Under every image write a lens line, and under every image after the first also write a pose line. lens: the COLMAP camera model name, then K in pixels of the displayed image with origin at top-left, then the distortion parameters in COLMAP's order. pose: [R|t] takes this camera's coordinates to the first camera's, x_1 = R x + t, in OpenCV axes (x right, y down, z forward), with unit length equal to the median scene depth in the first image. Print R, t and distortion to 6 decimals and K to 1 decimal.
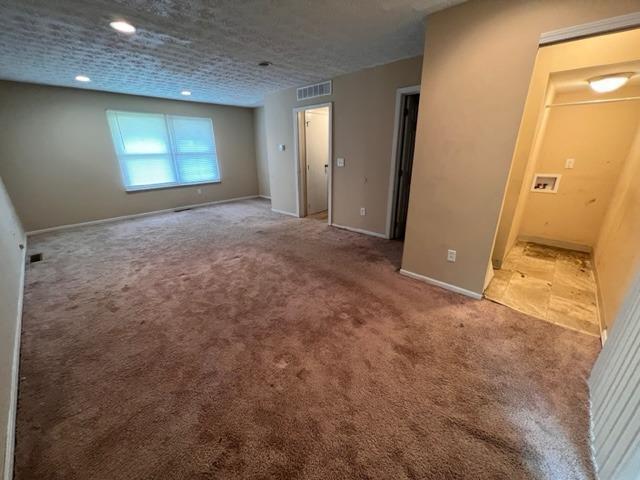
lens RADIAL K [[255.5, 0, 320.0], [0, 255.5, 240.0], [0, 0, 1]] dist [-0.000873, -0.000267]
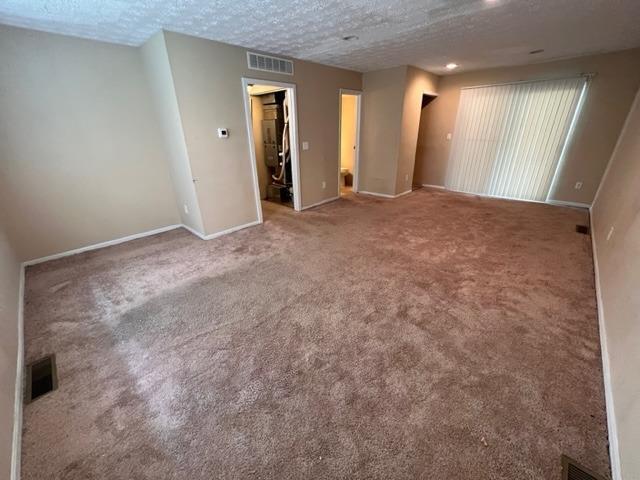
lens RADIAL K [[255.5, 0, 320.0], [0, 255.5, 240.0], [0, 0, 1]] dist [-0.000873, -0.000267]
pose [[0.011657, -0.379234, 0.925228, -1.330802], [0.362066, 0.864104, 0.349619, -0.402466], [-0.932080, 0.330918, 0.147380, 1.175497]]
